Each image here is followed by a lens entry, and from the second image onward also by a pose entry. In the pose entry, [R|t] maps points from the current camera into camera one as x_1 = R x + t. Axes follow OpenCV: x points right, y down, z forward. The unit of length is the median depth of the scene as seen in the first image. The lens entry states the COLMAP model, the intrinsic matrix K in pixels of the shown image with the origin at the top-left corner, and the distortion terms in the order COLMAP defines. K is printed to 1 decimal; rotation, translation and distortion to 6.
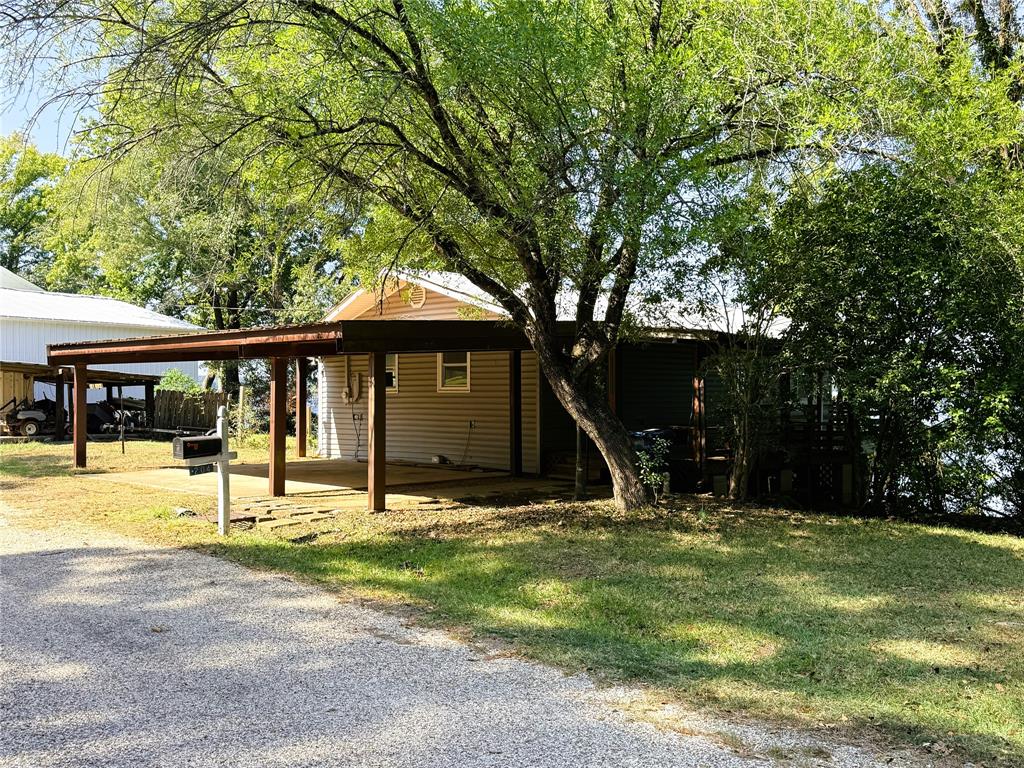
lens RADIAL K [[1028.0, 0, 512.0], [0, 1028.0, 384.0], [0, 0, 1]] dist [0.055018, -0.006121]
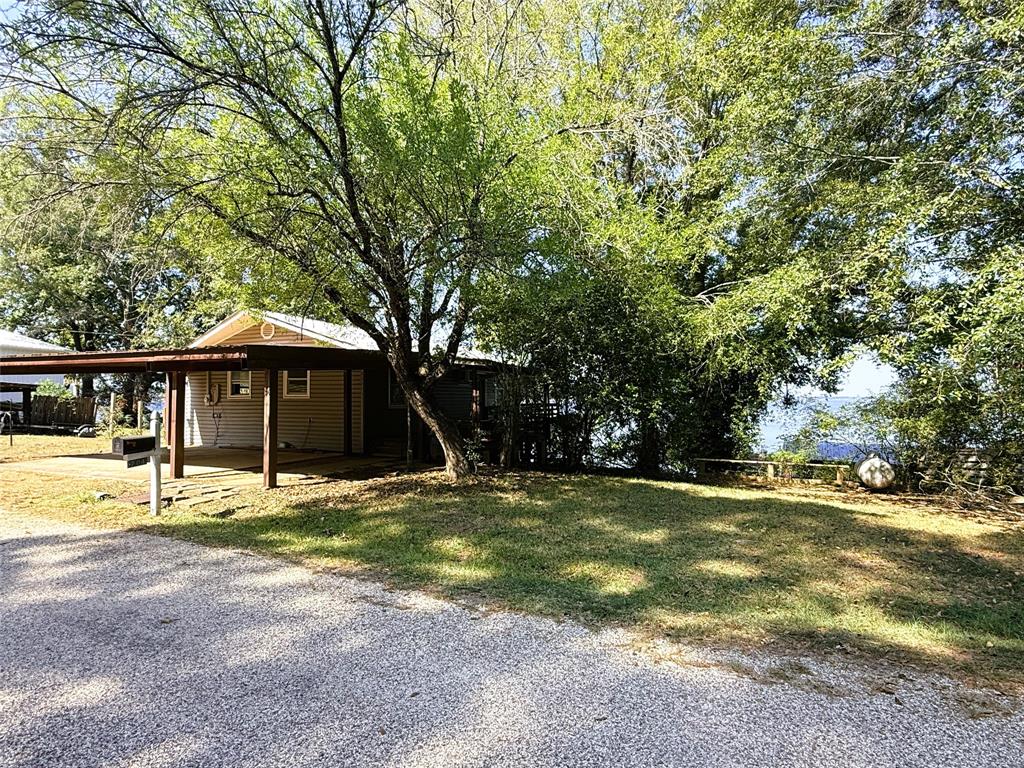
lens RADIAL K [[601.8, 0, 512.0], [0, 601.8, 384.0], [0, 0, 1]] dist [-0.001648, 0.001903]
pose [[0.930334, 0.011082, 0.366545, -0.112288], [-0.006002, 0.999870, -0.014996, -0.001508], [-0.366663, 0.011752, 0.930280, 0.133487]]
